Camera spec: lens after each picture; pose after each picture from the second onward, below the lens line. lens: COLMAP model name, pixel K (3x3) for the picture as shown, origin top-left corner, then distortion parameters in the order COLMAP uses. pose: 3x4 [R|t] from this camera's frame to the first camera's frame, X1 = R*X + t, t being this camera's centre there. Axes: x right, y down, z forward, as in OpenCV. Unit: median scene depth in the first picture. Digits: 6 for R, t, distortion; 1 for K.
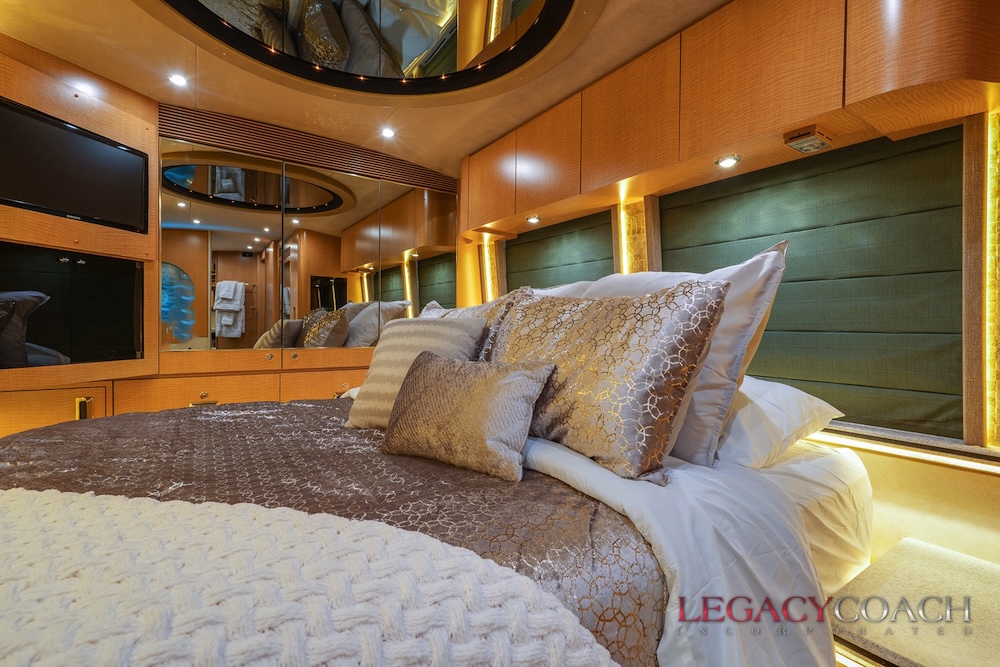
lens RADIAL K [[454.4, 0, 500.8], [0, 454.4, 331.3], [0, 0, 1]] dist [0.000152, 0.000203]
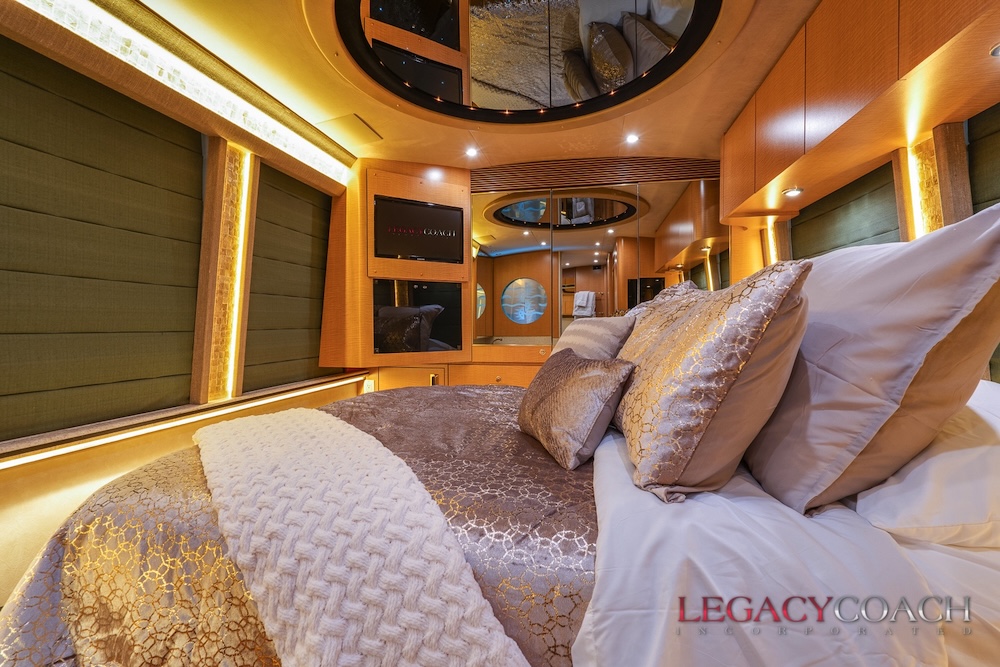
lens RADIAL K [[466.6, 0, 501.9], [0, 466.6, 327.1], [0, 0, 1]] dist [-0.000312, 0.000792]
pose [[0.696112, -0.009031, -0.717876, 0.353803], [0.001793, 0.999940, -0.010841, 0.002832], [0.717931, 0.006260, 0.696086, 0.060196]]
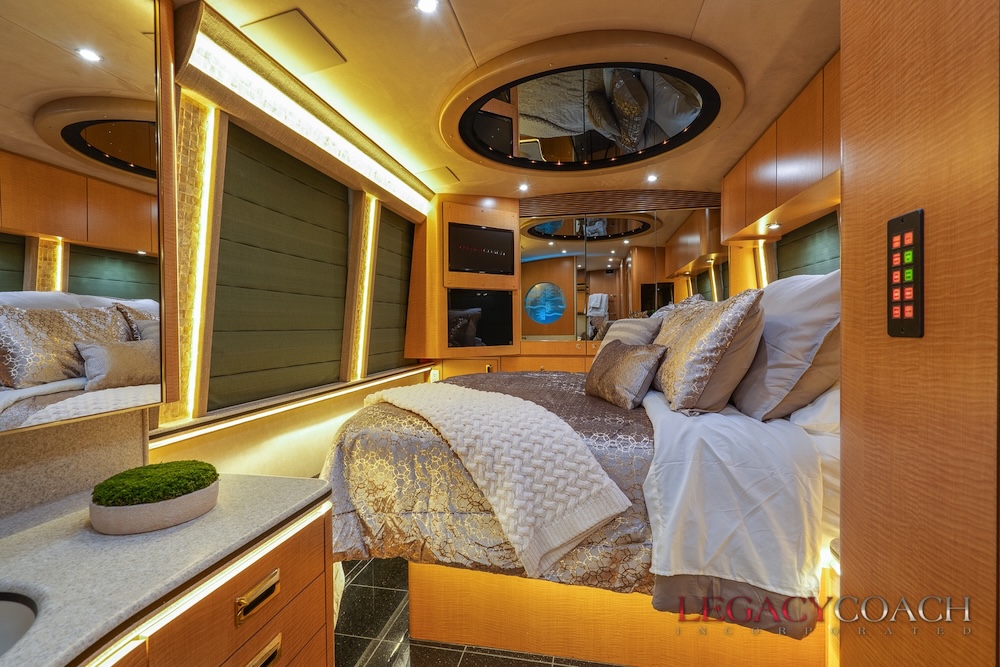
lens RADIAL K [[479.0, 0, 499.9], [0, 479.0, 329.6], [0, 0, 1]] dist [0.001282, 0.000305]
pose [[0.694312, -0.009061, -0.719617, 0.515125], [0.006132, 0.999959, -0.006675, 0.011079], [0.719648, 0.000222, 0.694339, -0.330128]]
